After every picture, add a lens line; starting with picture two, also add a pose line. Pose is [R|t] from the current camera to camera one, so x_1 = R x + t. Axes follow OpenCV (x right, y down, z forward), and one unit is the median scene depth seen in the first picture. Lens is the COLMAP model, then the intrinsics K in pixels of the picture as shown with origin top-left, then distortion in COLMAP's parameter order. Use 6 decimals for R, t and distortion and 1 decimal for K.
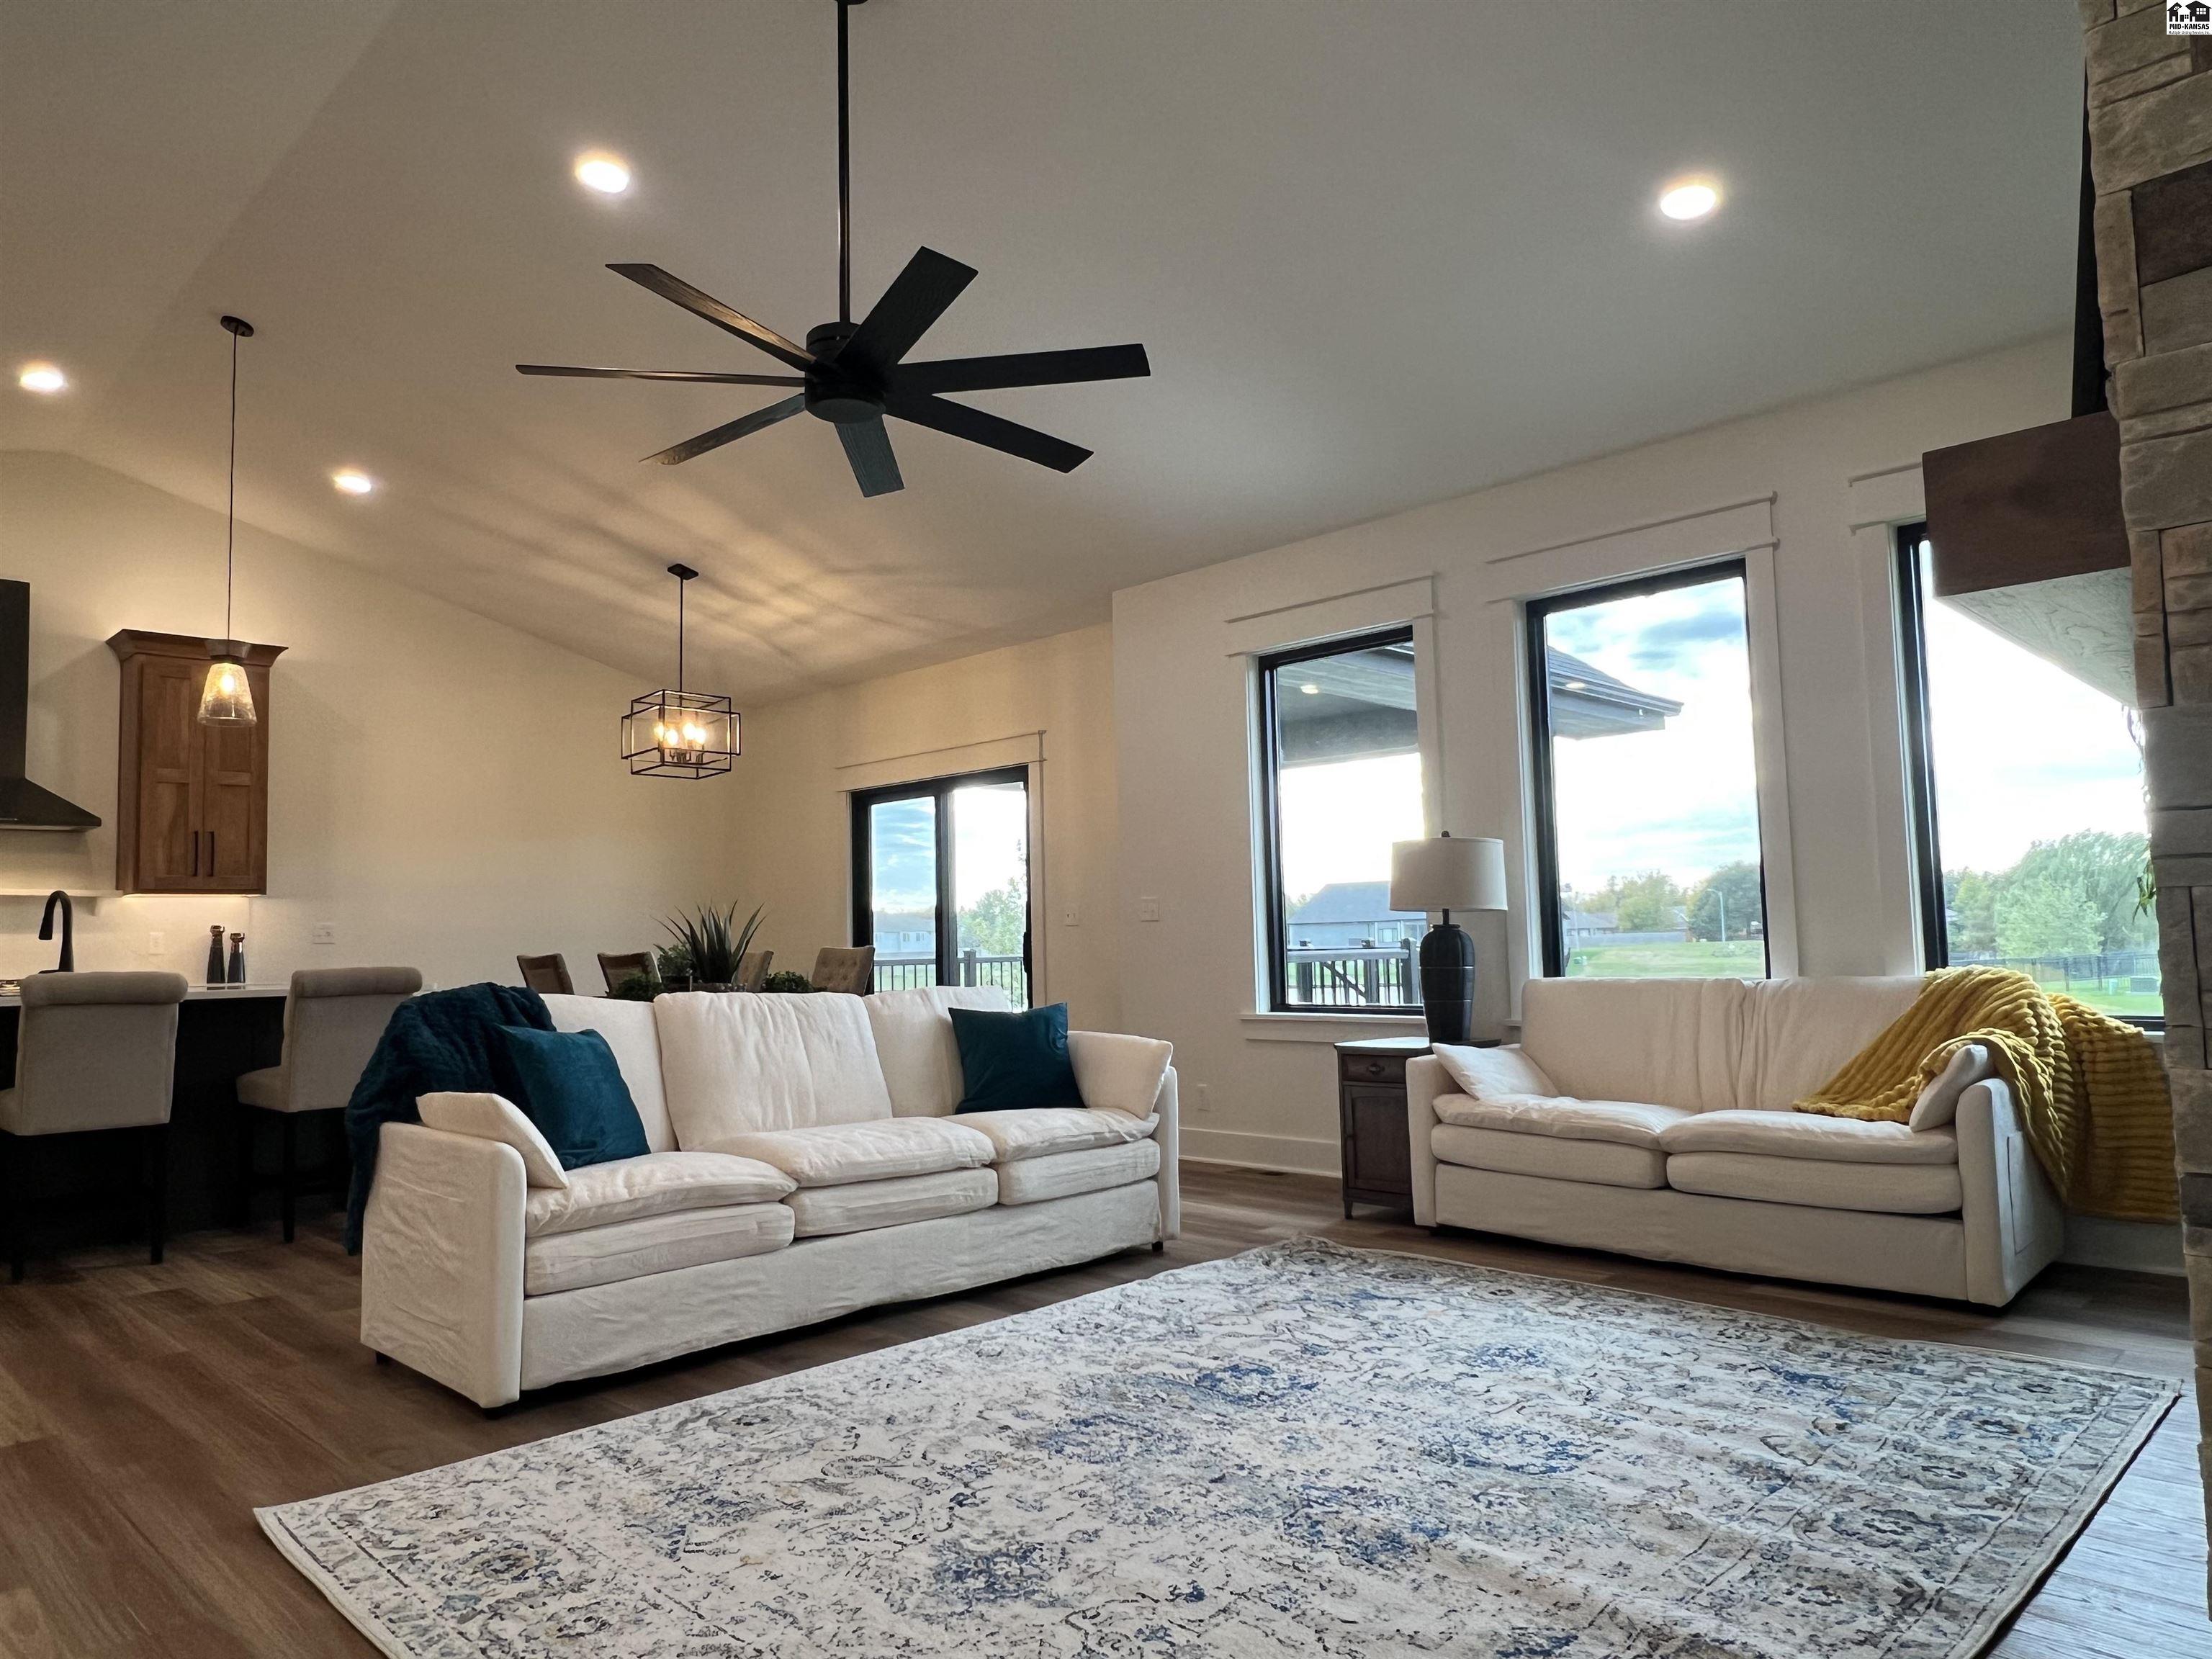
lens RADIAL K [[1417.0, 0, 1096.1], [0, 1417.0, 843.8], [0, 0, 1]] dist [0.004034, -0.005674]
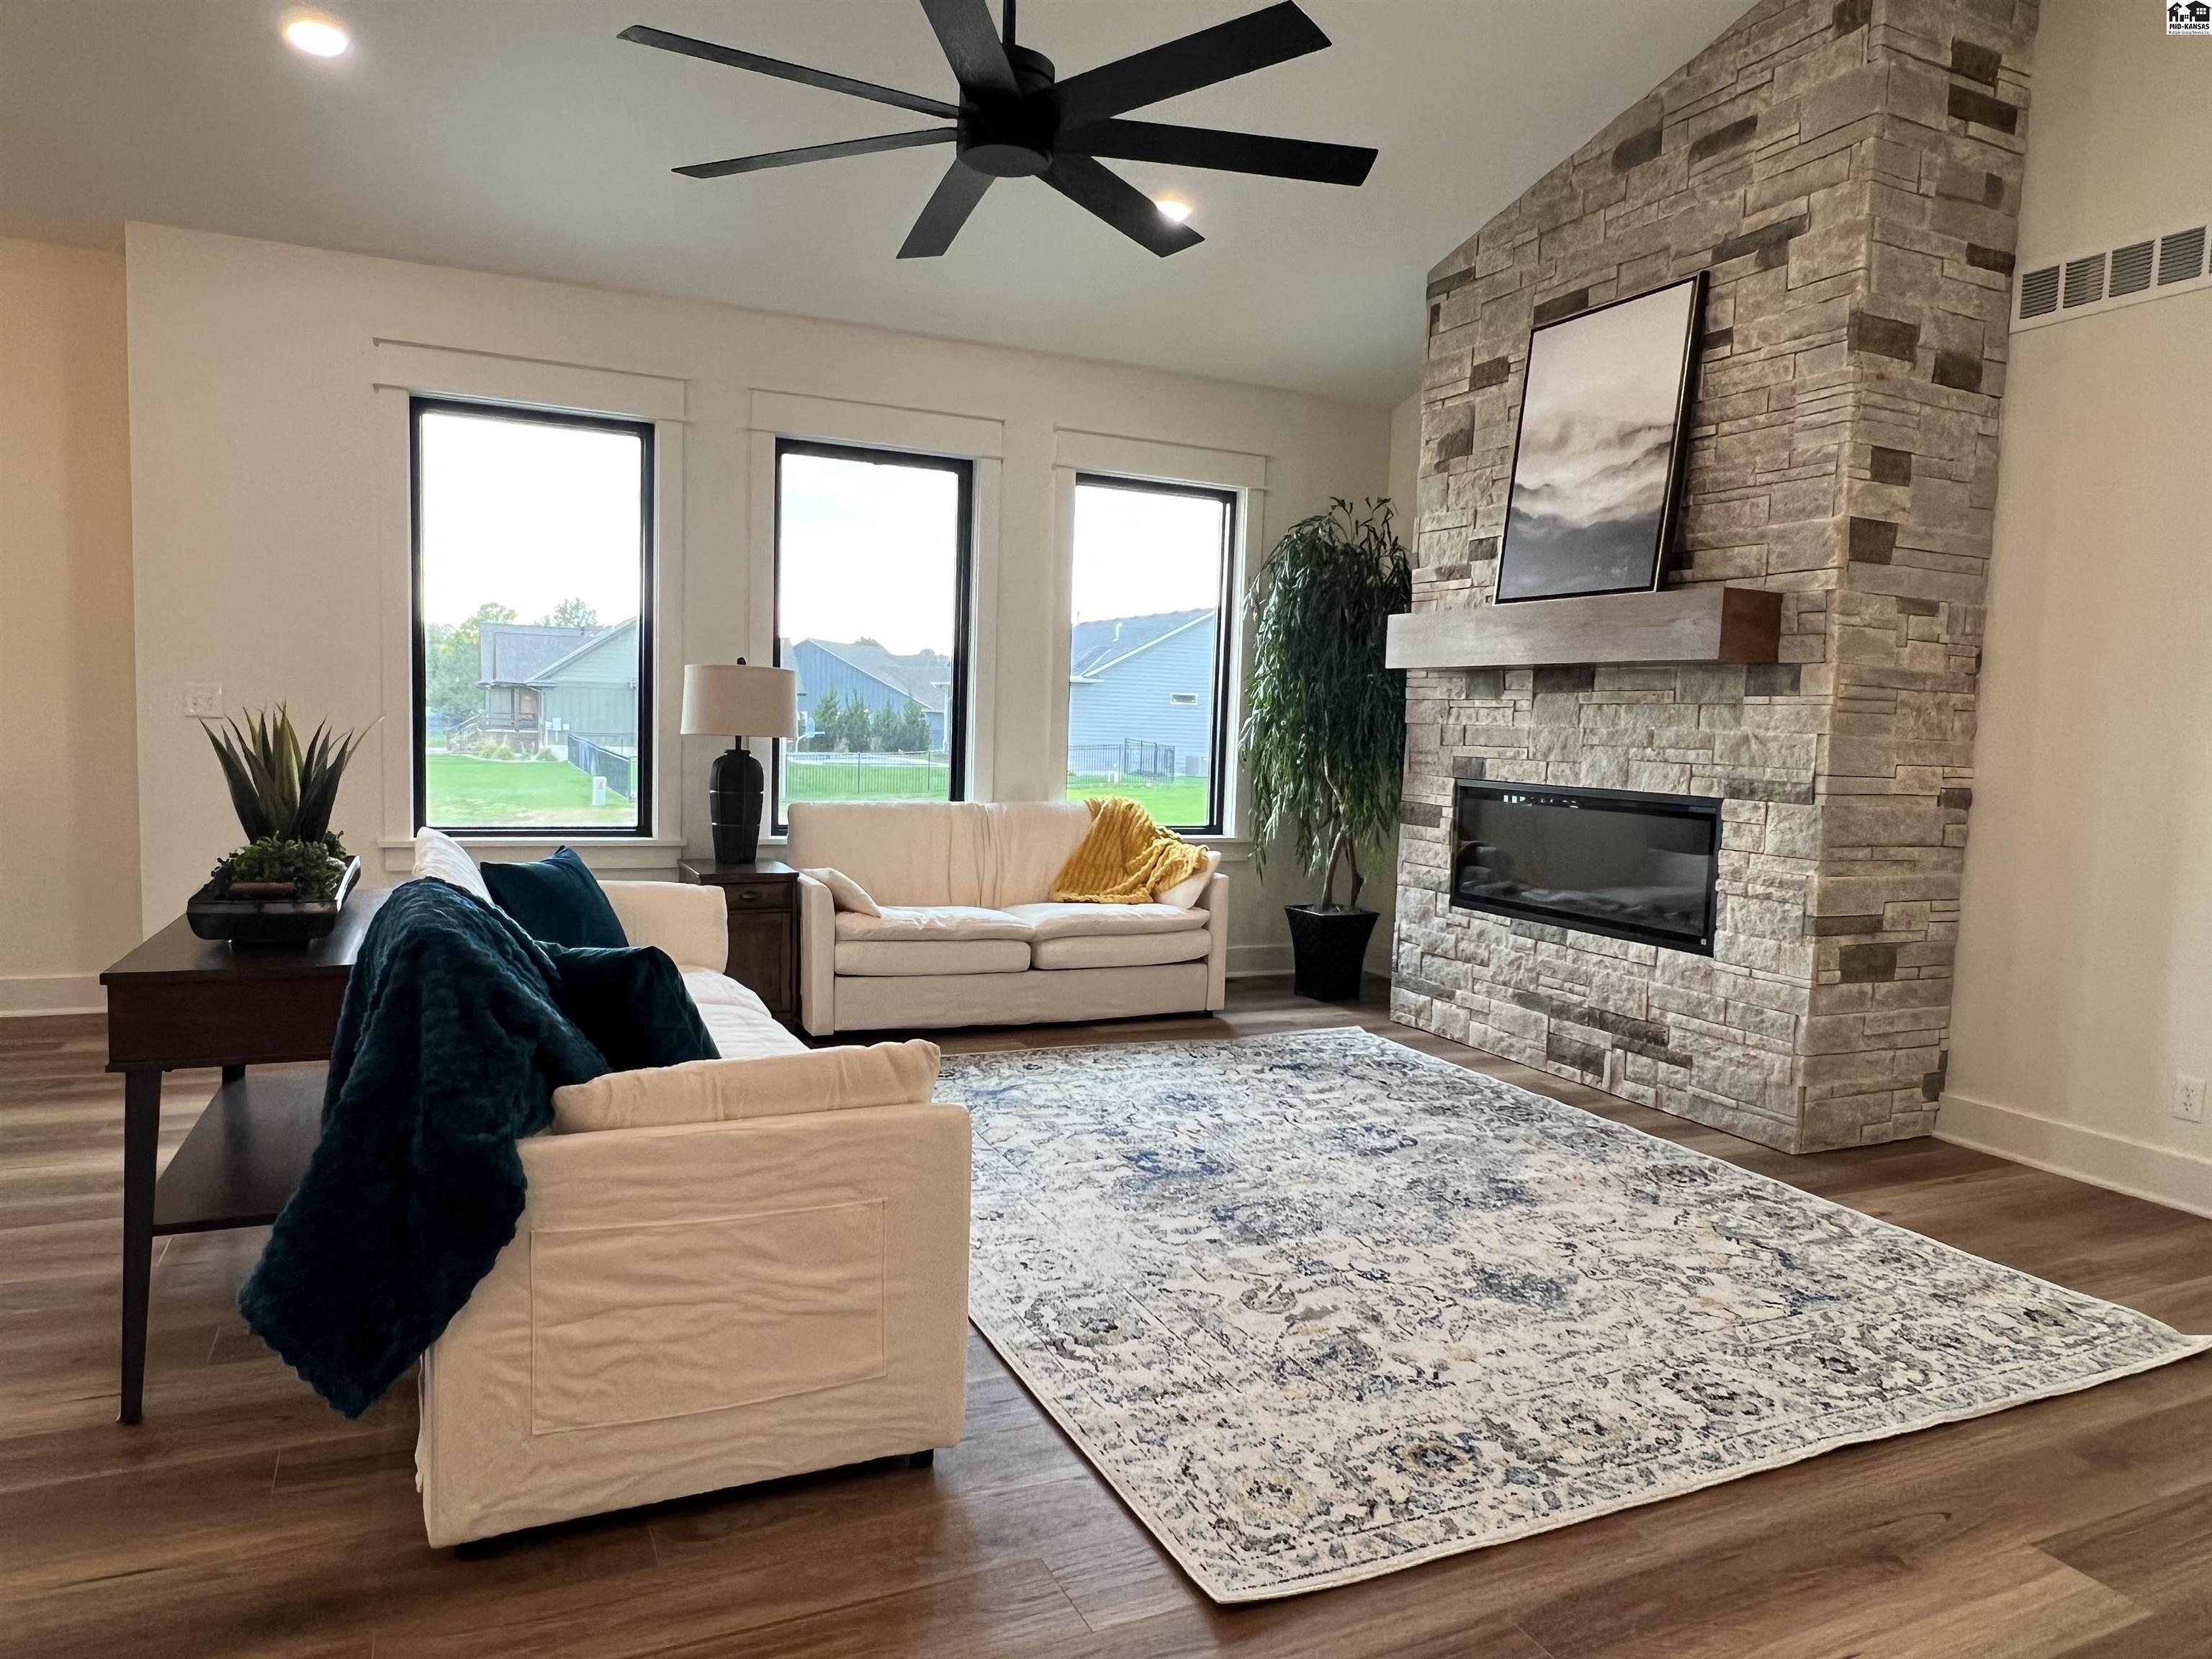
lens RADIAL K [[1416.9, 0, 1094.5], [0, 1416.9, 835.0], [0, 0, 1]] dist [-0.002631, 0.002112]
pose [[0.342628, -0.041911, 0.938536, -0.911434], [-0.109738, 0.990380, 0.084288, 0.005111], [-0.933040, -0.131873, 0.334733, 0.600727]]
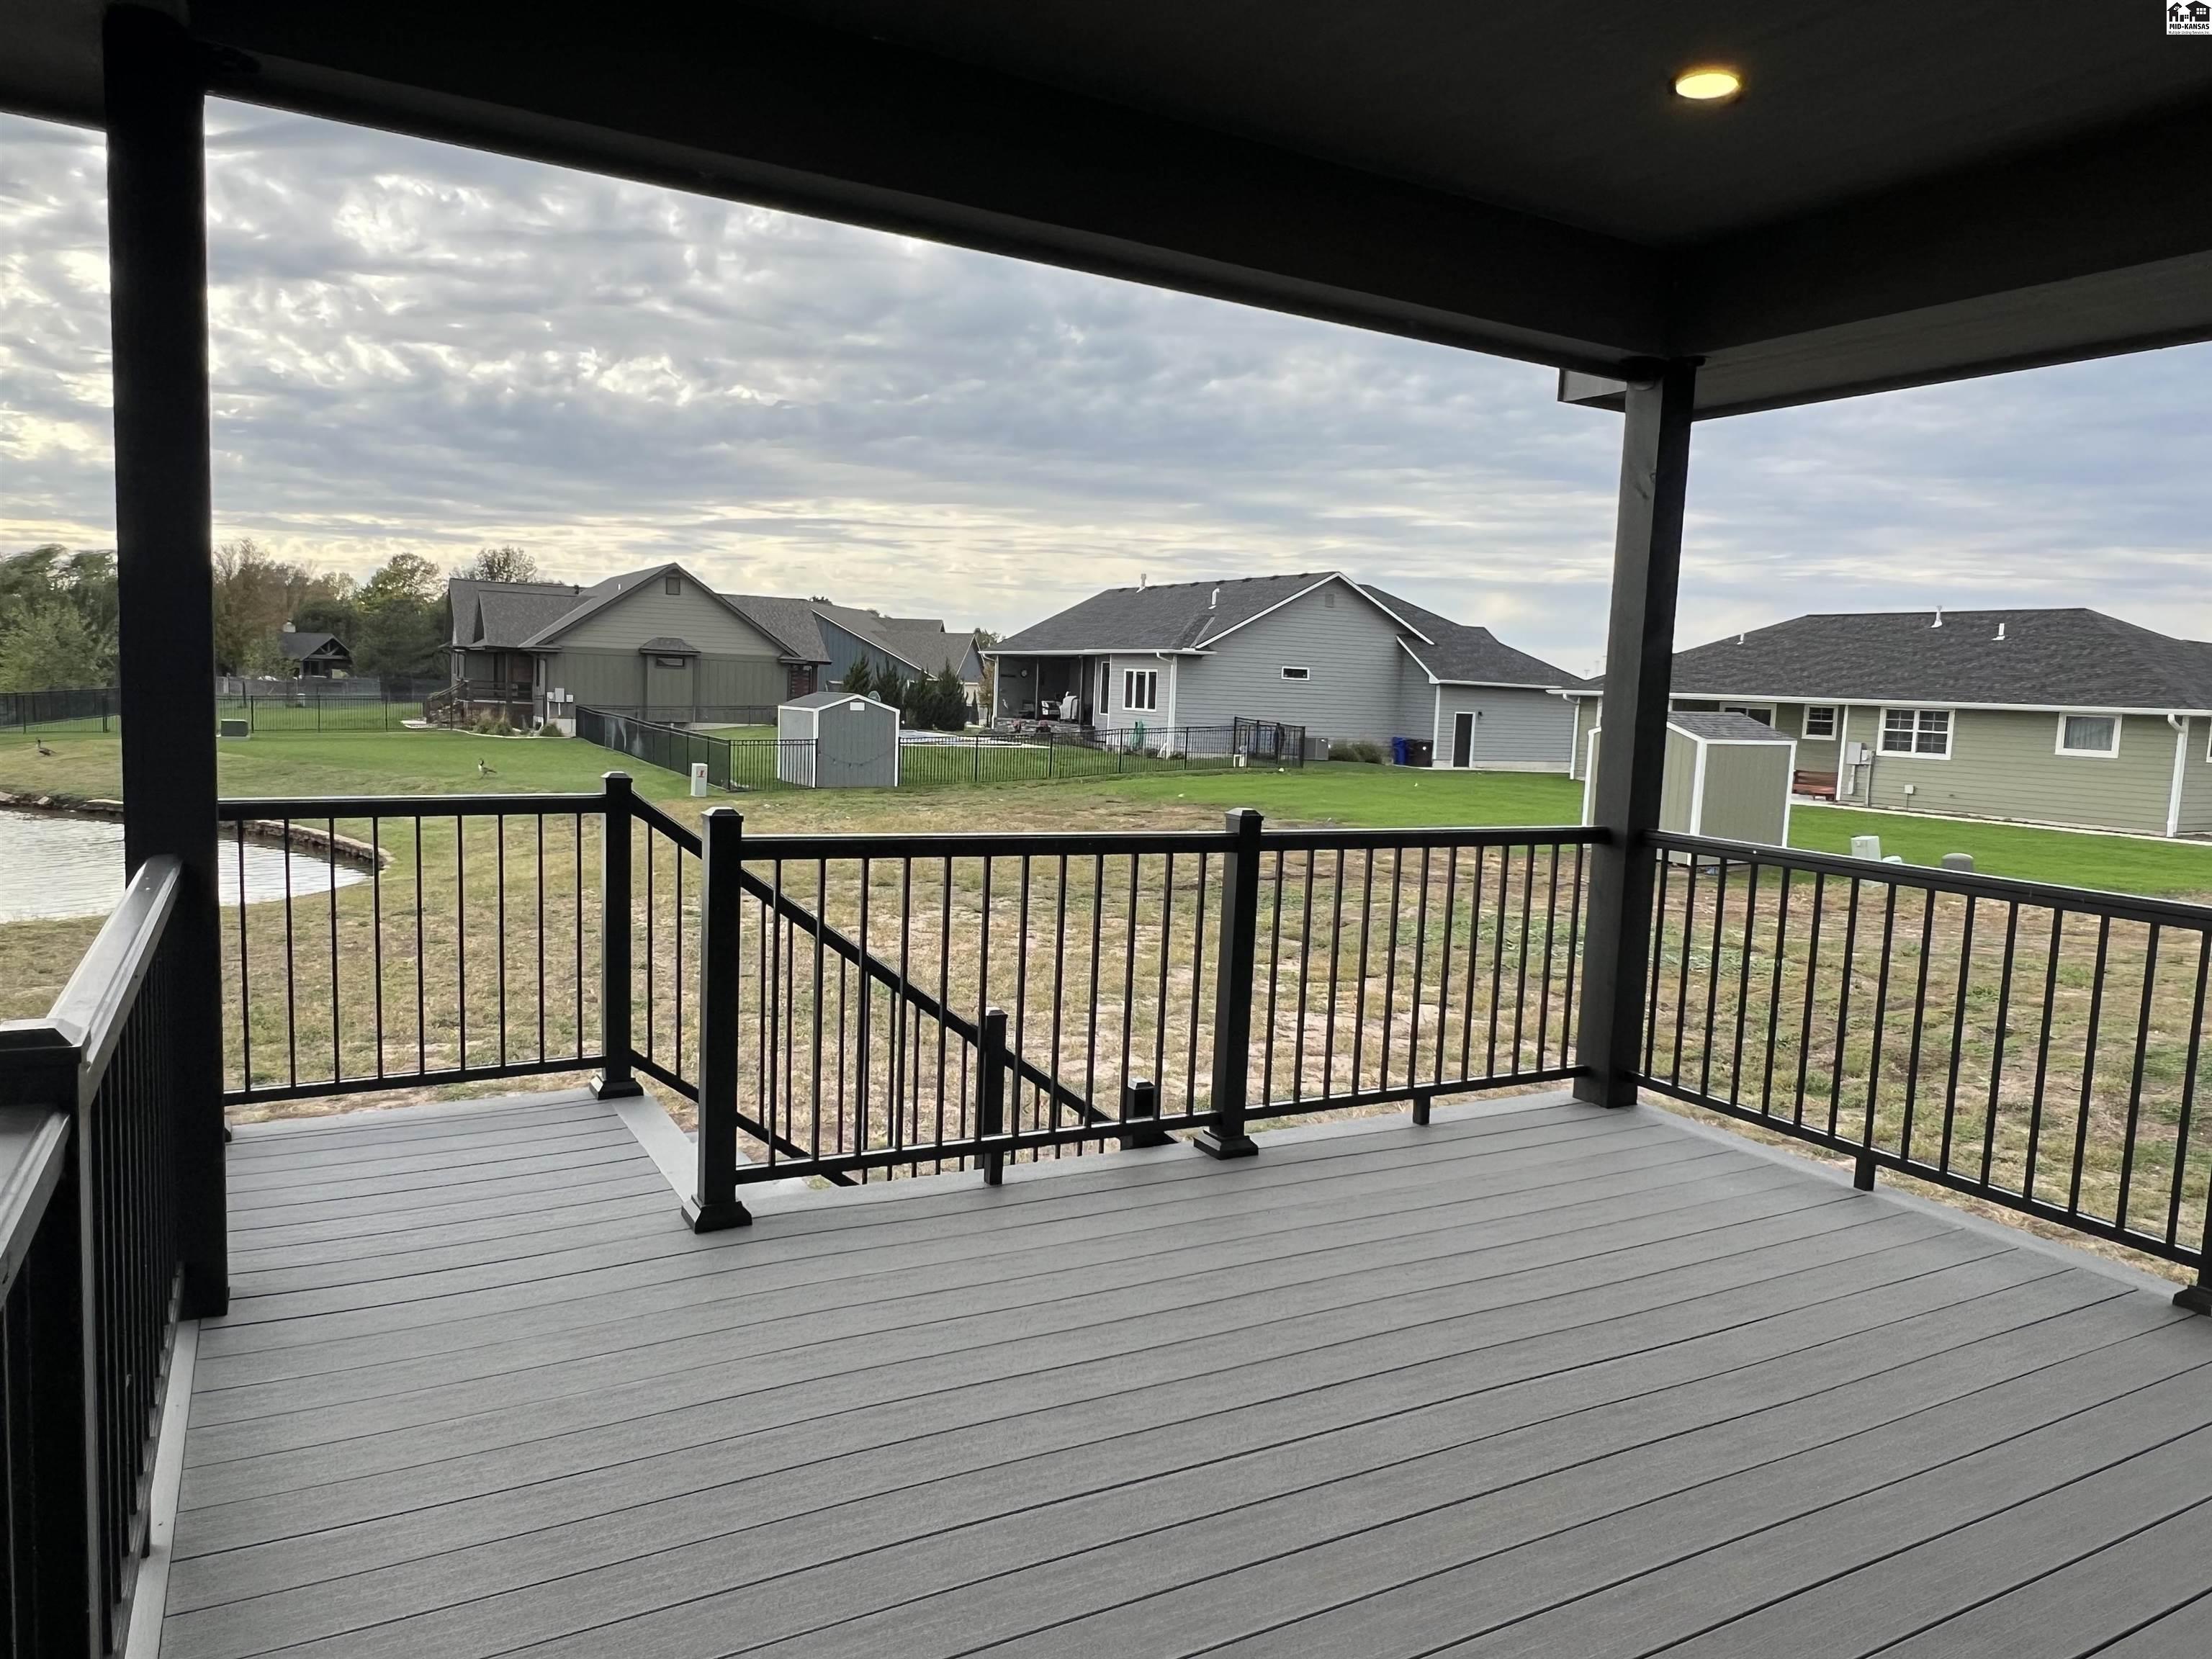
lens RADIAL K [[1468.2, 0, 1098.3], [0, 1468.2, 843.1], [0, 0, 1]] dist [0.000646, -0.000391]
pose [[0.274205, -0.067142, 0.959324, -0.586696], [-0.116496, 0.987894, 0.102440, 0.120382], [-0.954589, -0.139847, 0.263064, 2.783111]]
